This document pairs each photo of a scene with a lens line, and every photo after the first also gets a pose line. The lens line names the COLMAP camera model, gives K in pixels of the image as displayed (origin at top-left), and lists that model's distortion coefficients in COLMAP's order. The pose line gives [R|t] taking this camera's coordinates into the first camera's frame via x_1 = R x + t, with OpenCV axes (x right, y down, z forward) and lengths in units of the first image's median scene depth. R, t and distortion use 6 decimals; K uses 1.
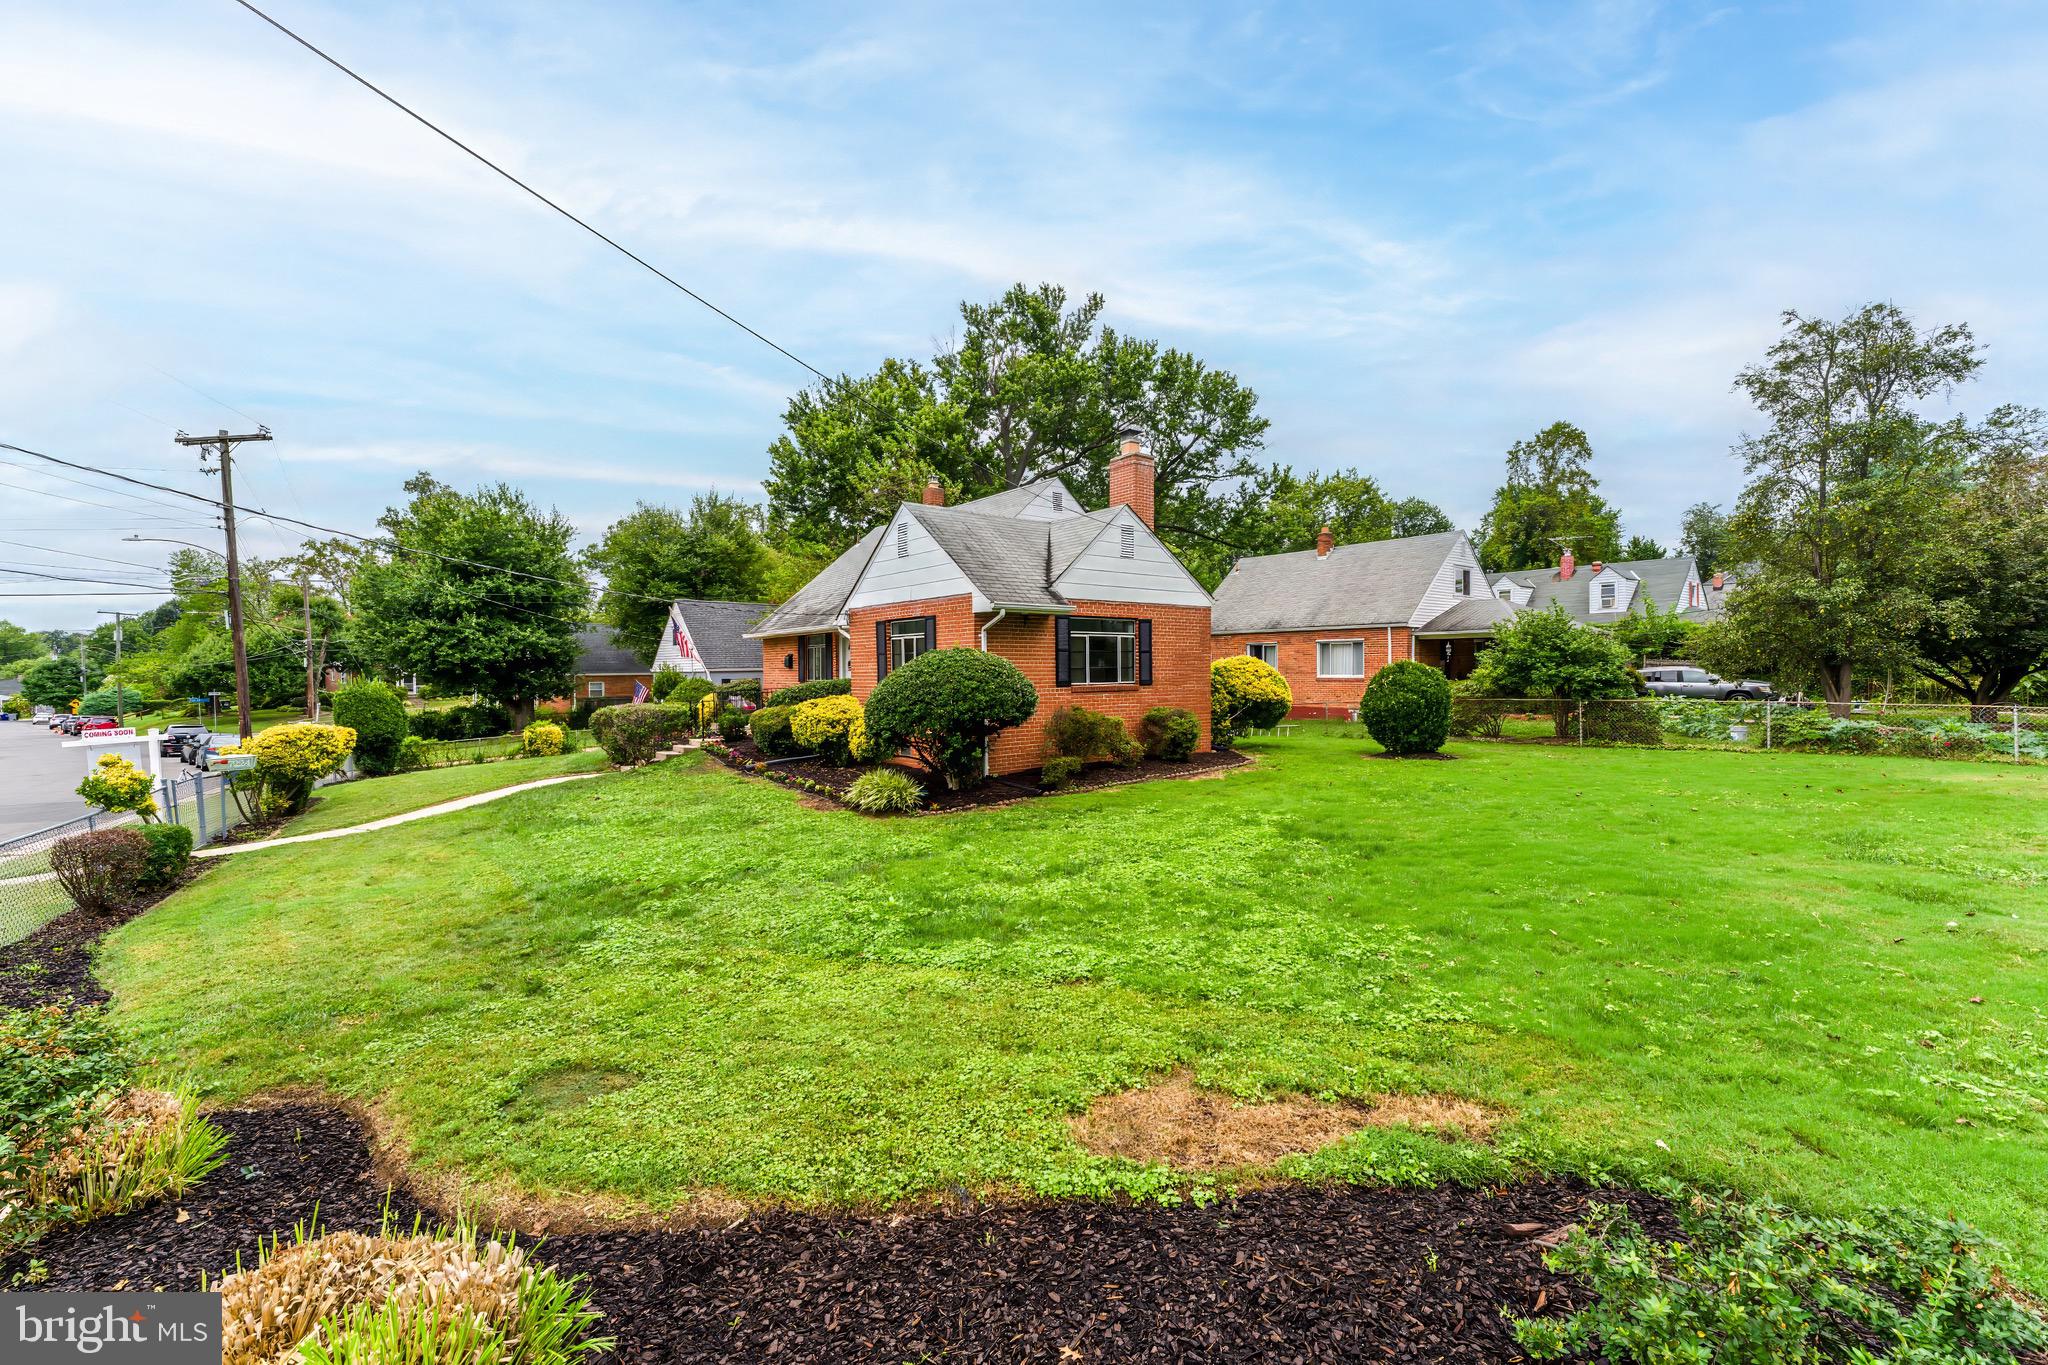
lens RADIAL K [[838.0, 0, 1023.3], [0, 838.0, 662.5], [0, 0, 1]] dist [-0.002133, 0.000089]
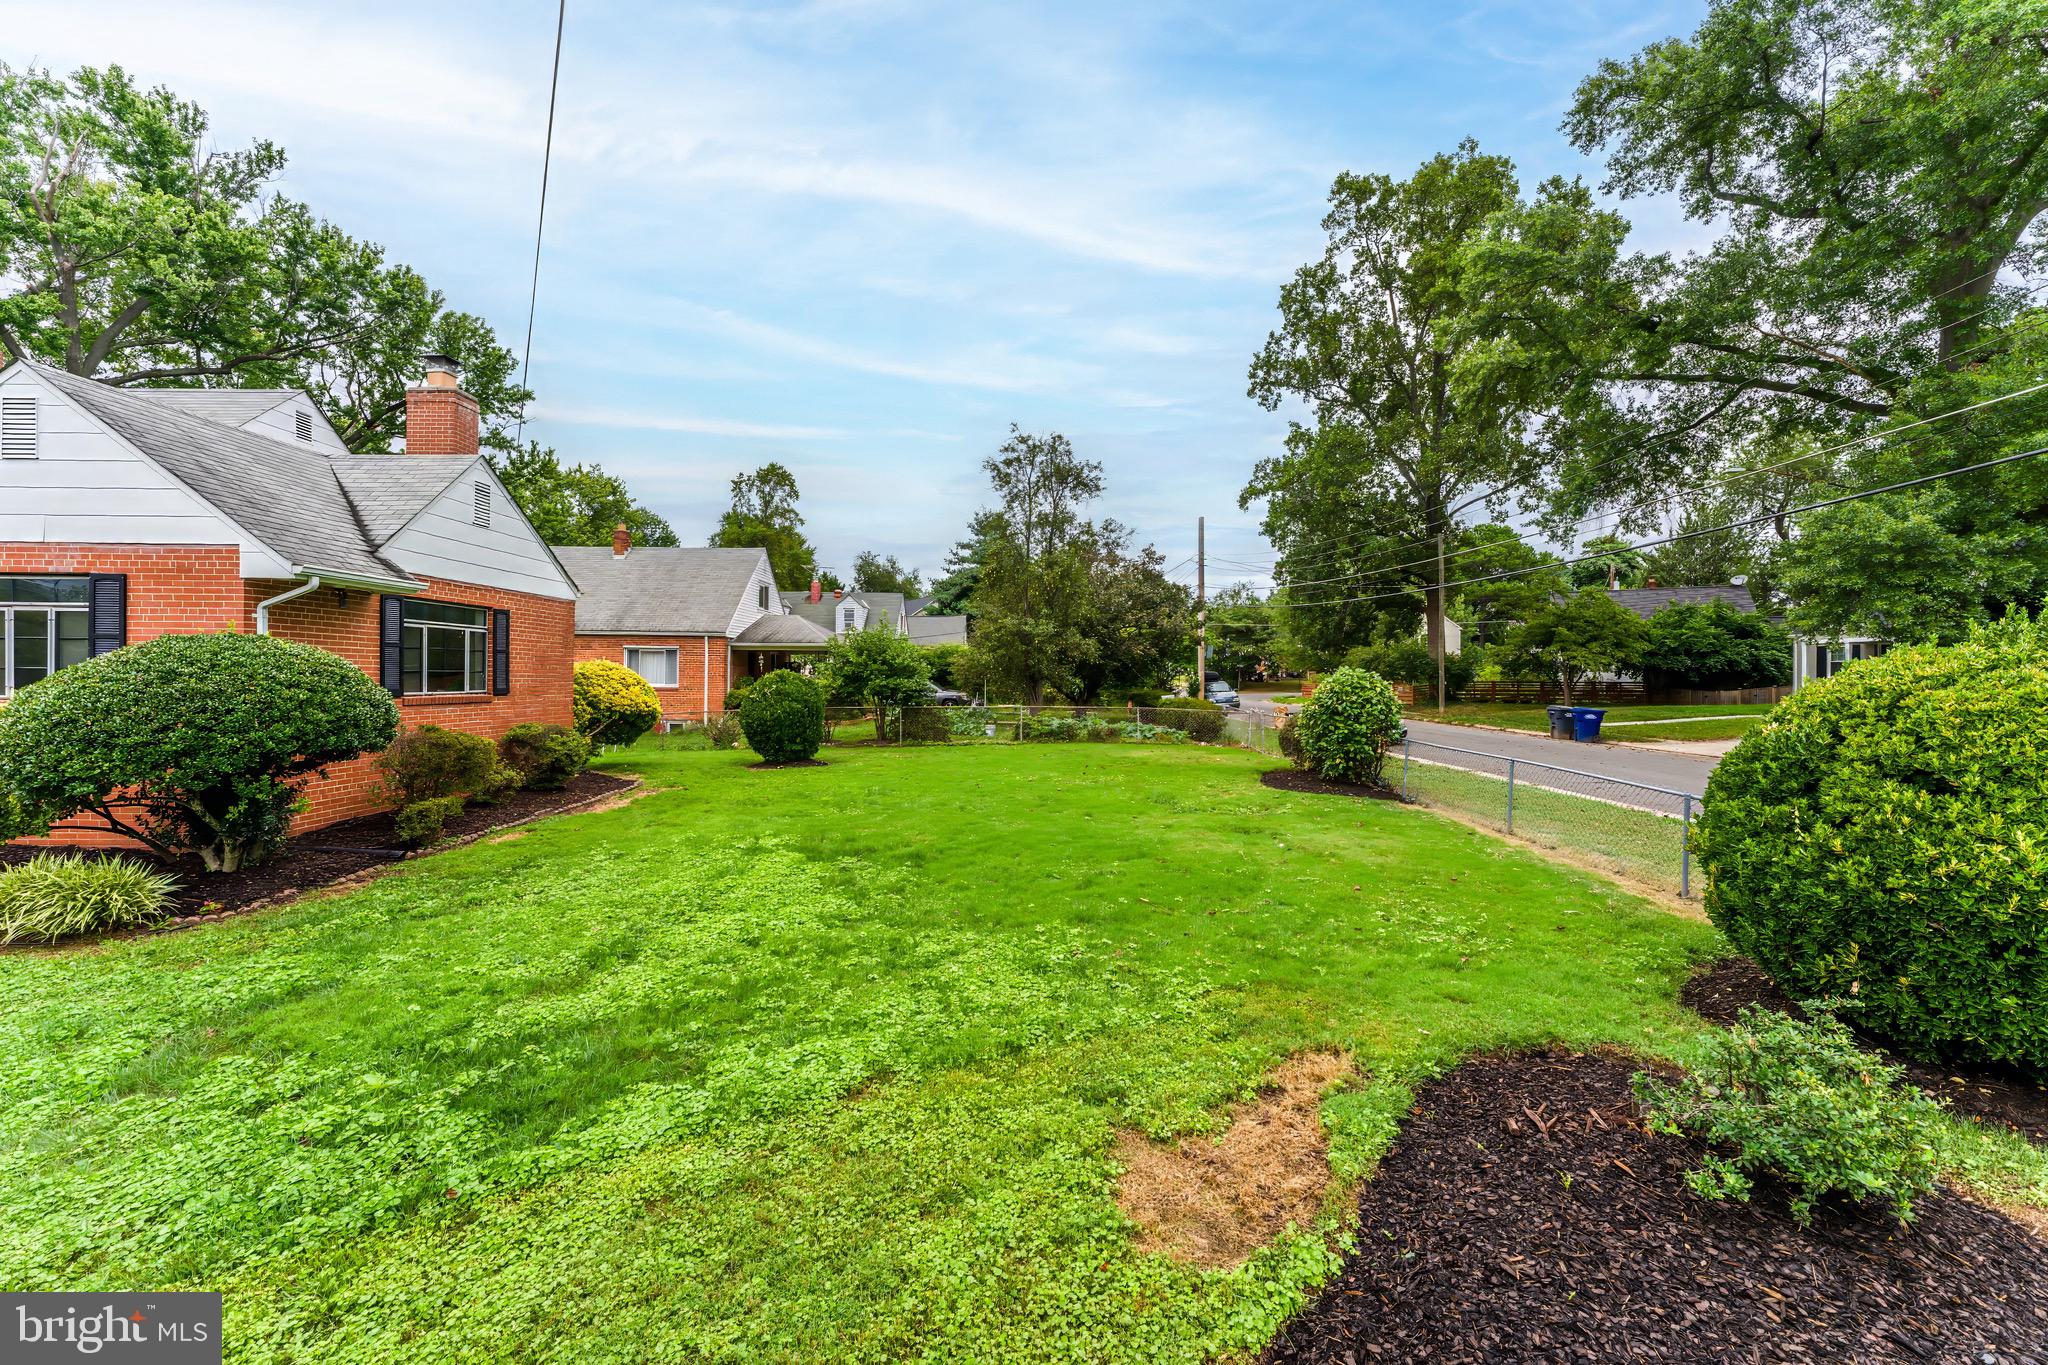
lens RADIAL K [[829.9, 0, 1030.2], [0, 829.9, 666.5], [0, 0, 1]] dist [0.000699, 0.000058]
pose [[0.617576, 0.025394, 0.786101, -0.138706], [-0.020200, 0.999661, -0.016423, 0.003050], [-0.786252, -0.005737, 0.617879, 0.132157]]
